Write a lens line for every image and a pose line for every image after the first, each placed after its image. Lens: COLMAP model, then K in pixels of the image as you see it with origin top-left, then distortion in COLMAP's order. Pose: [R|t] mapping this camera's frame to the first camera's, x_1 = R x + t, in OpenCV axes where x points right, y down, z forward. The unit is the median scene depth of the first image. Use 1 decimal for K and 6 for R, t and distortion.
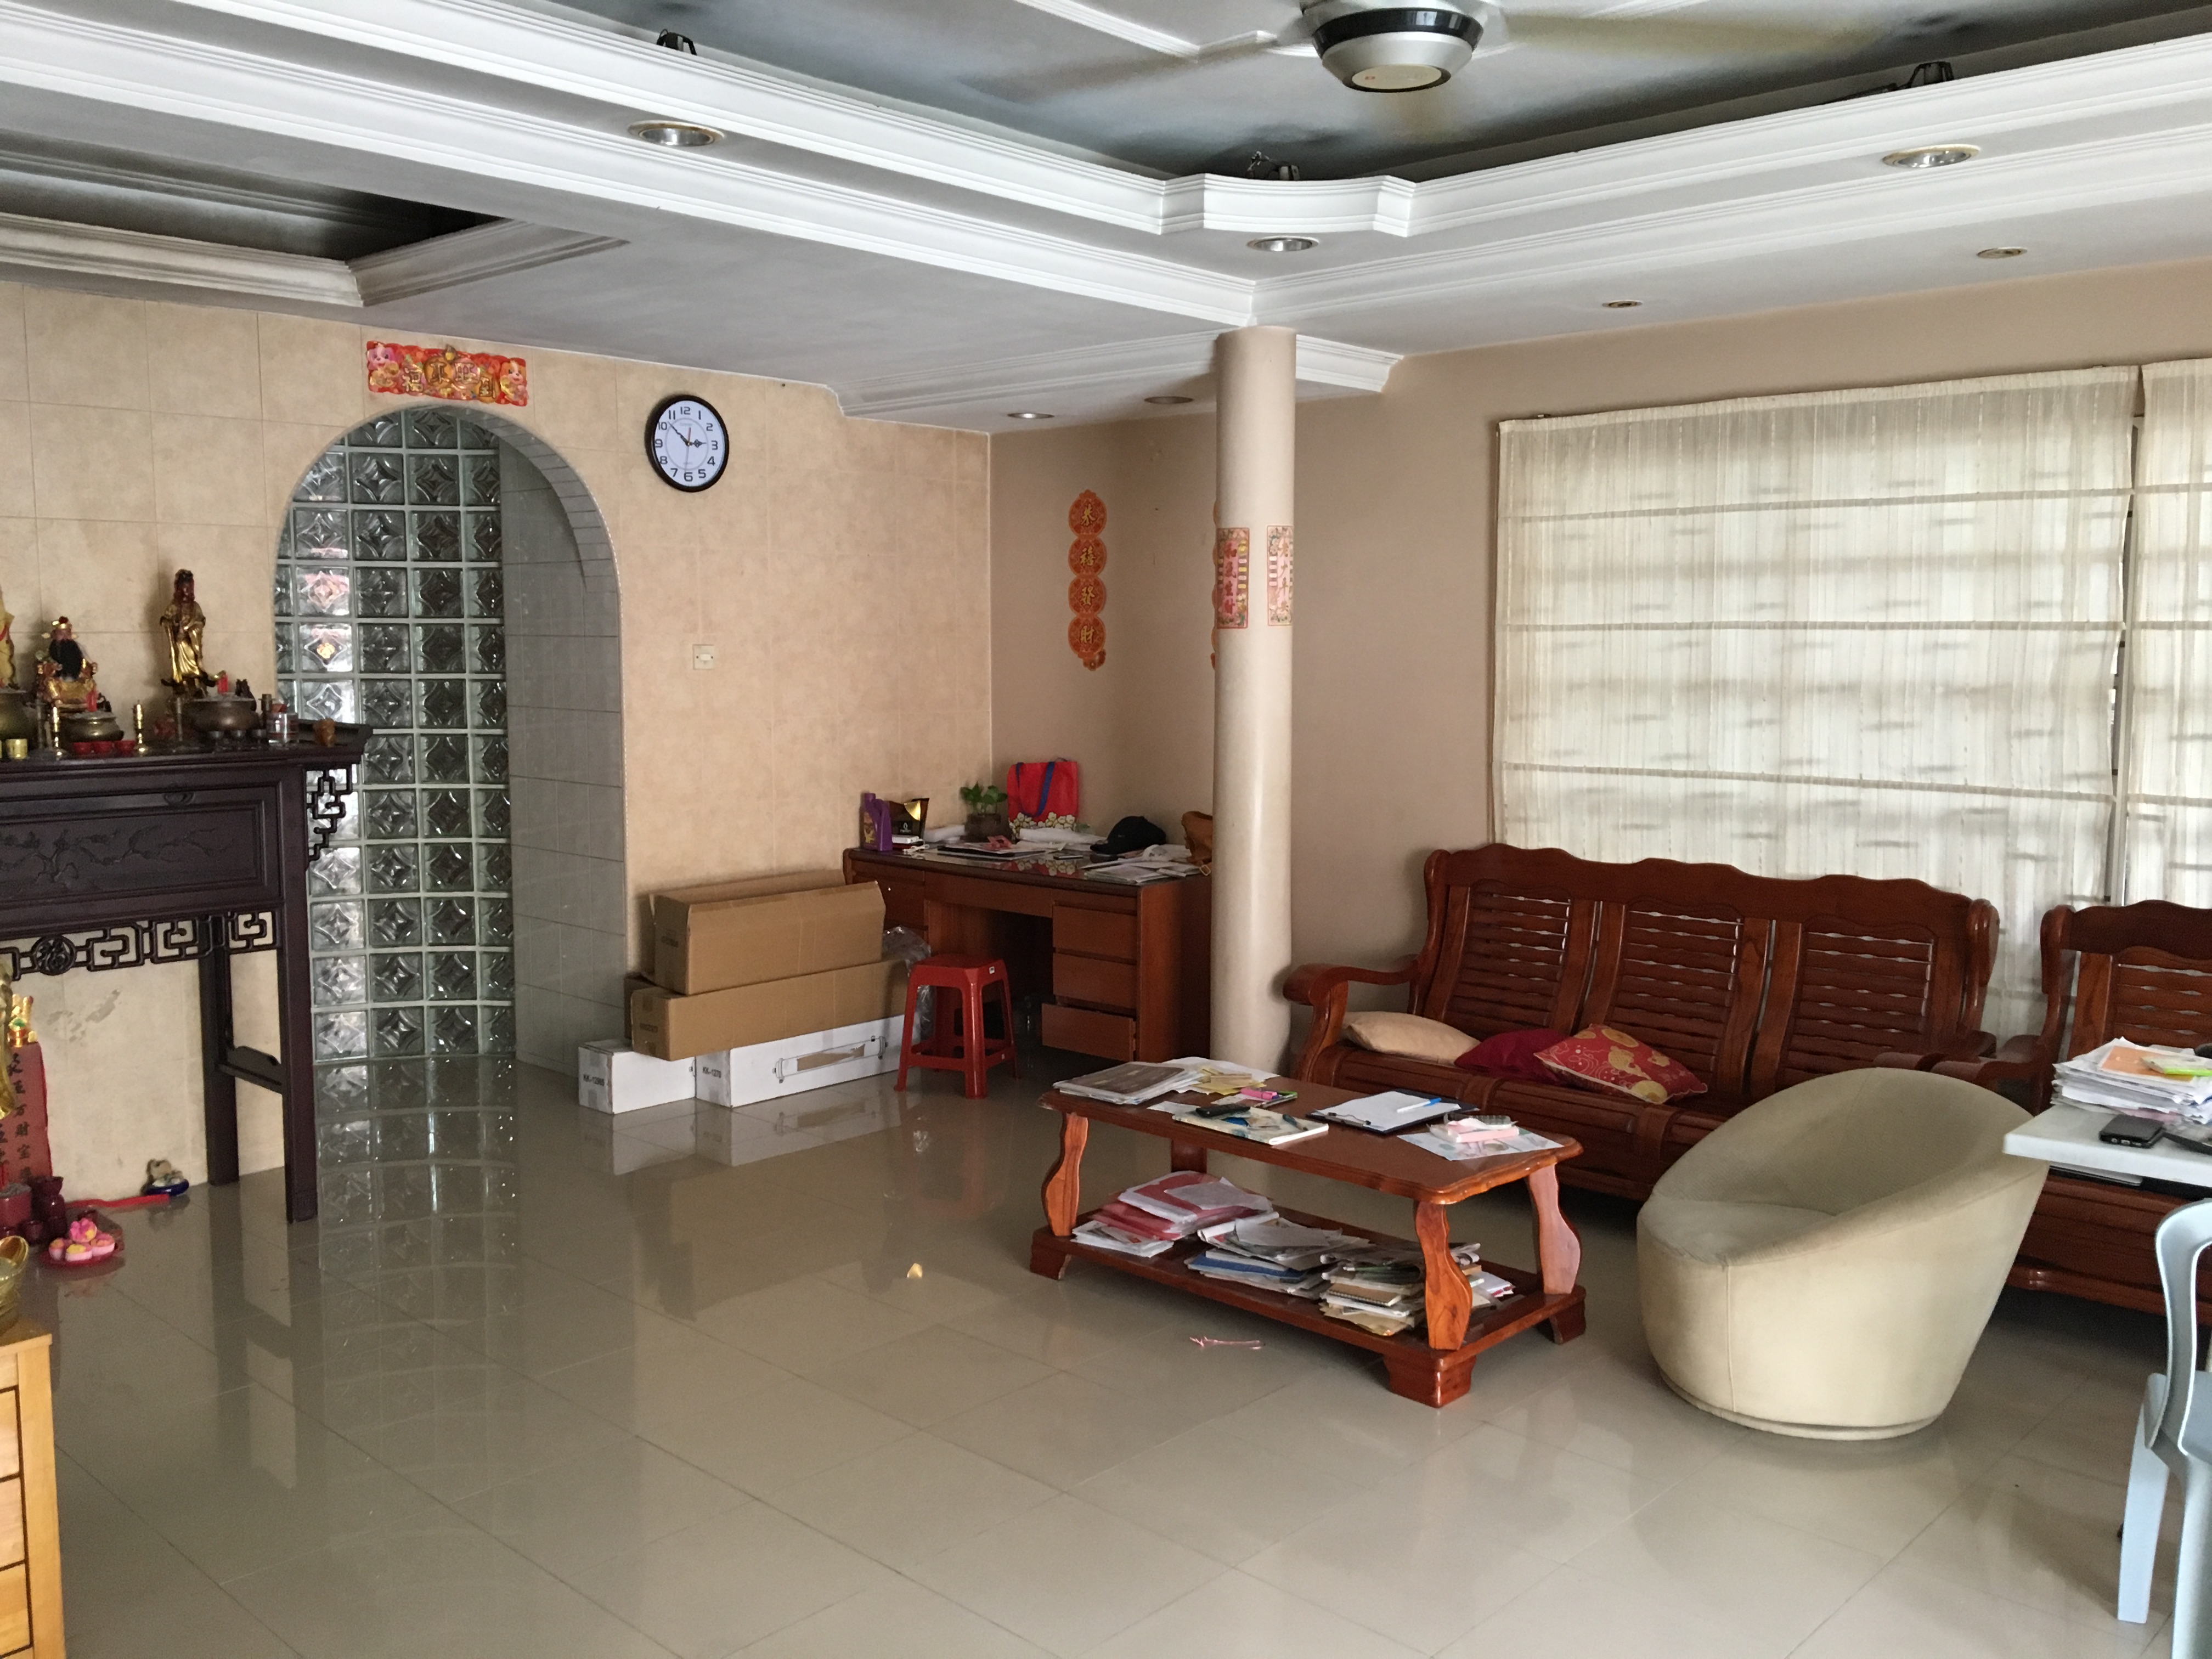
lens RADIAL K [[1885.5, 0, 1098.1], [0, 1885.5, 822.2], [0, 0, 1]] dist [0.080213, -0.112345]
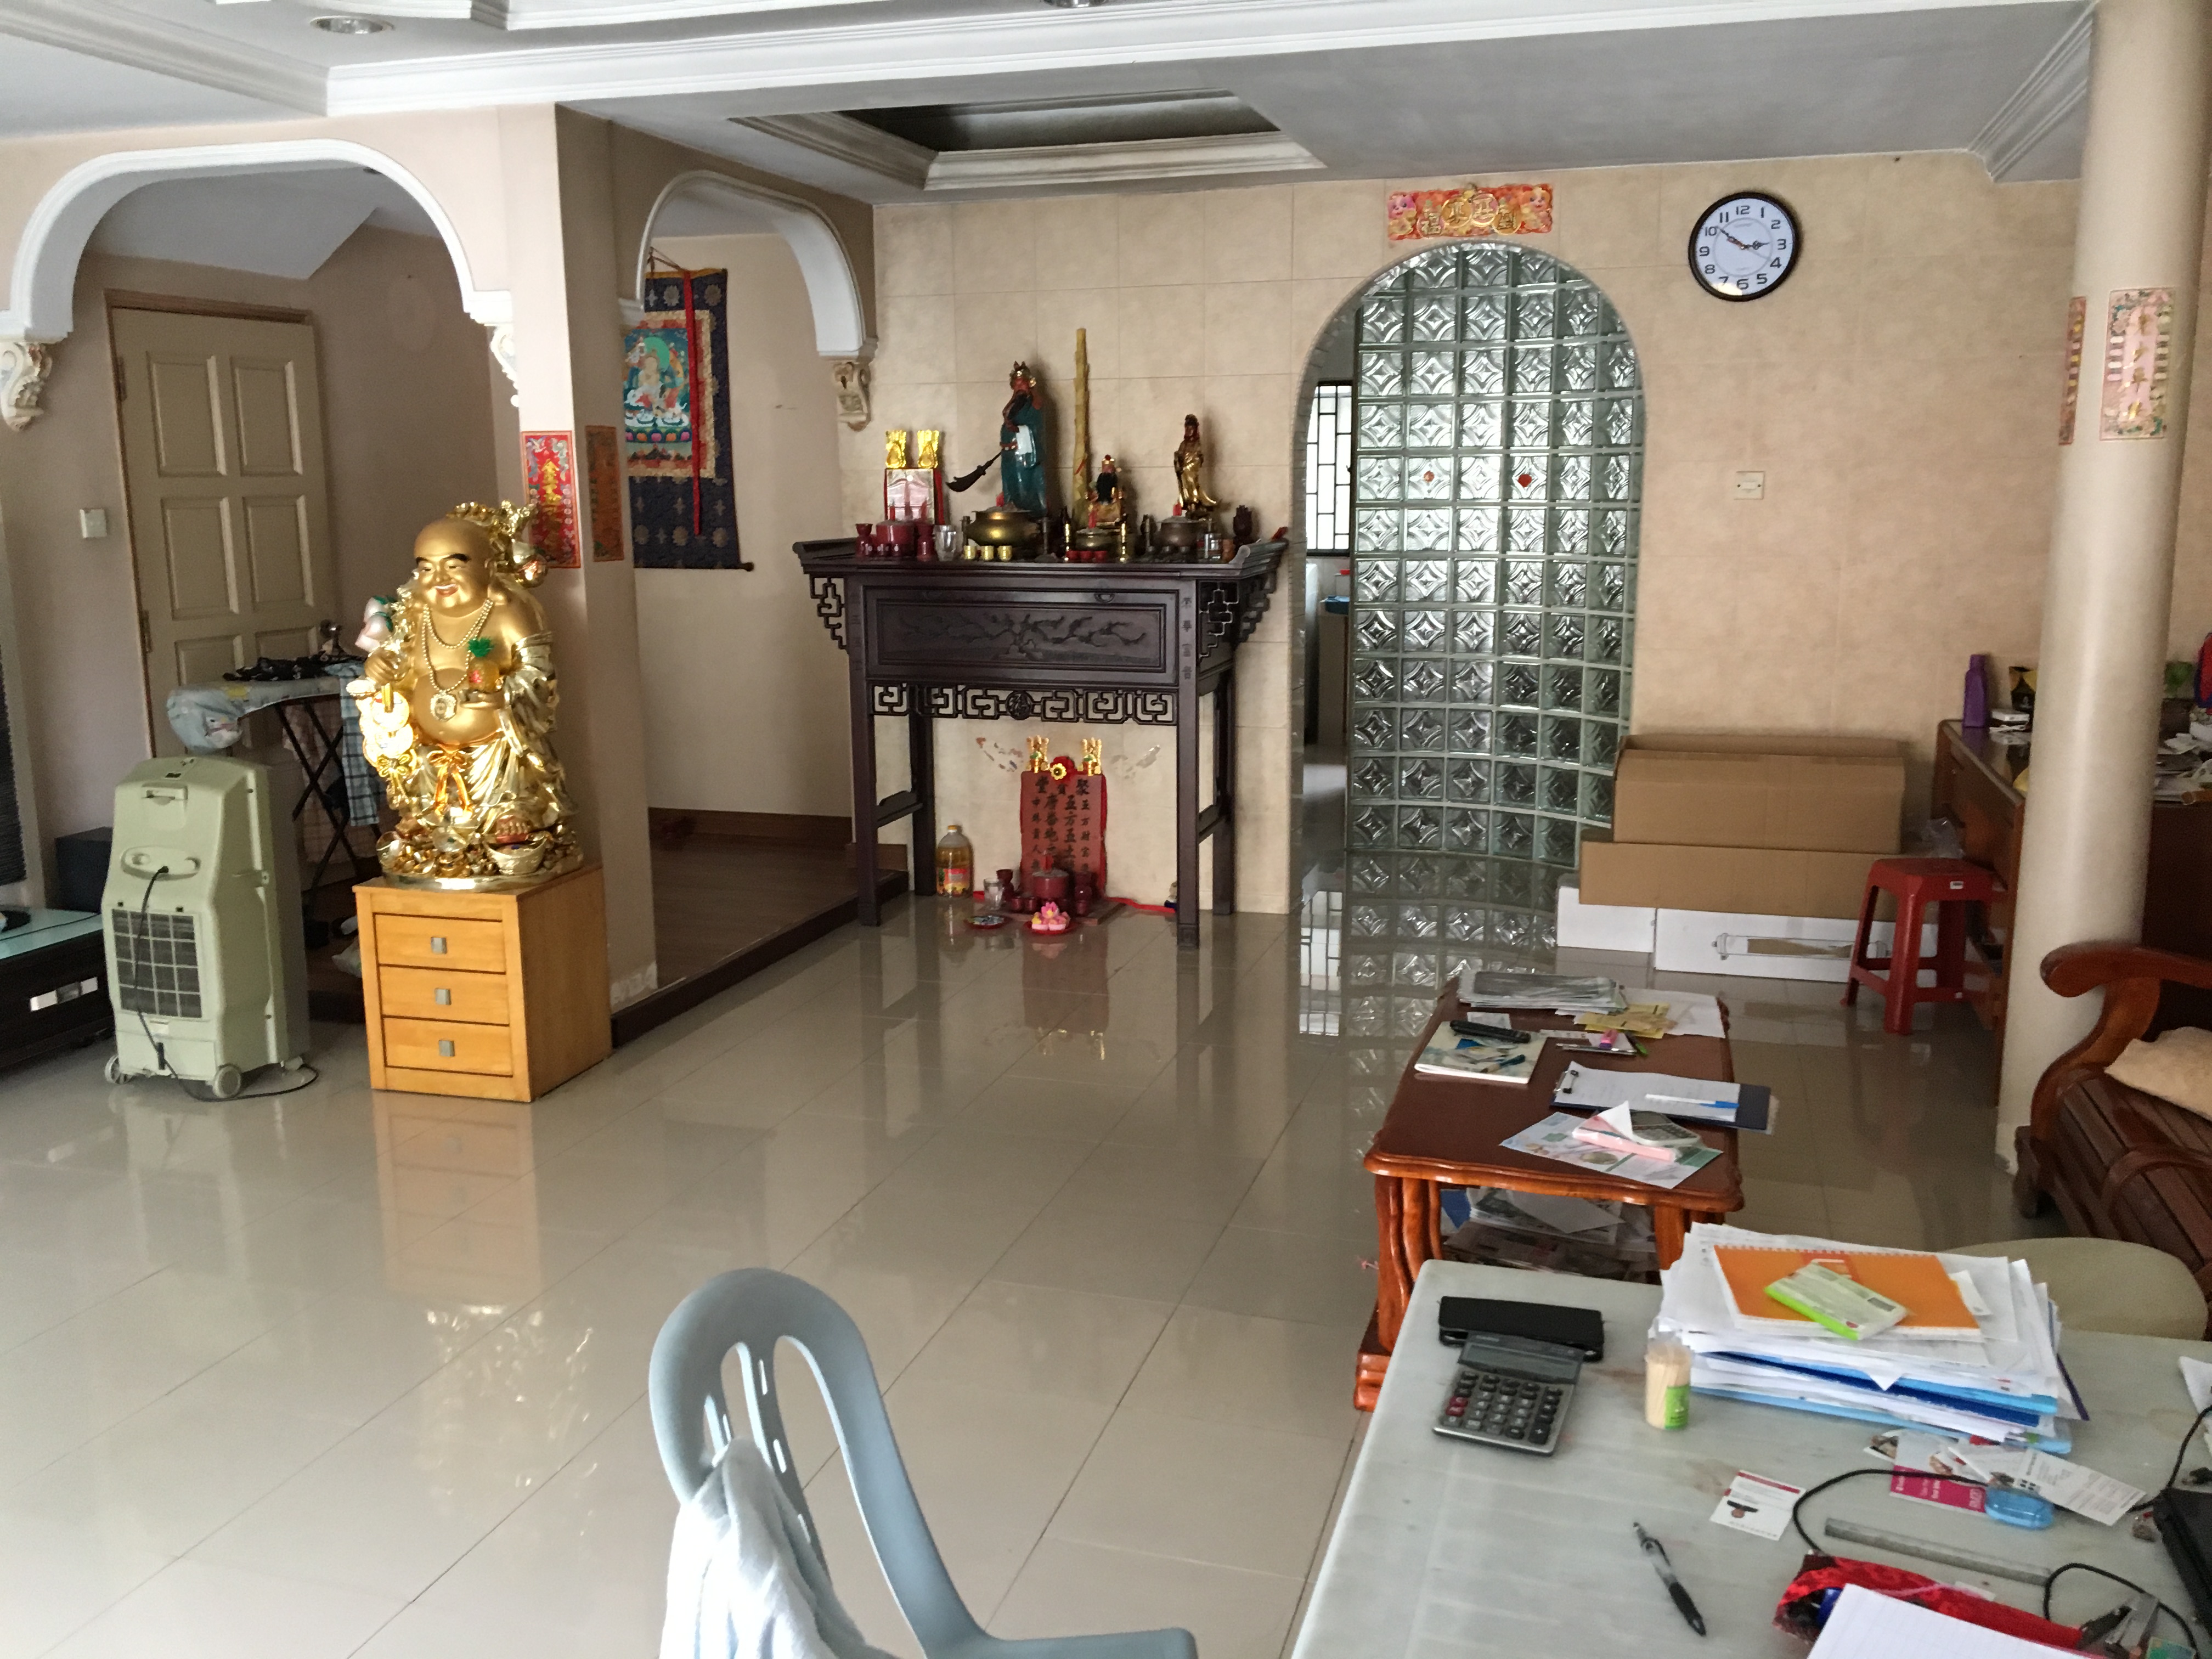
lens RADIAL K [[1885.5, 0, 1098.1], [0, 1885.5, 822.2], [0, 0, 1]] dist [0.080213, -0.112345]
pose [[0.433464, 0.161779, -0.886530, 0.535333], [-0.082859, 0.986742, 0.139553, -0.031984], [0.897353, 0.012965, 0.441122, 0.347468]]
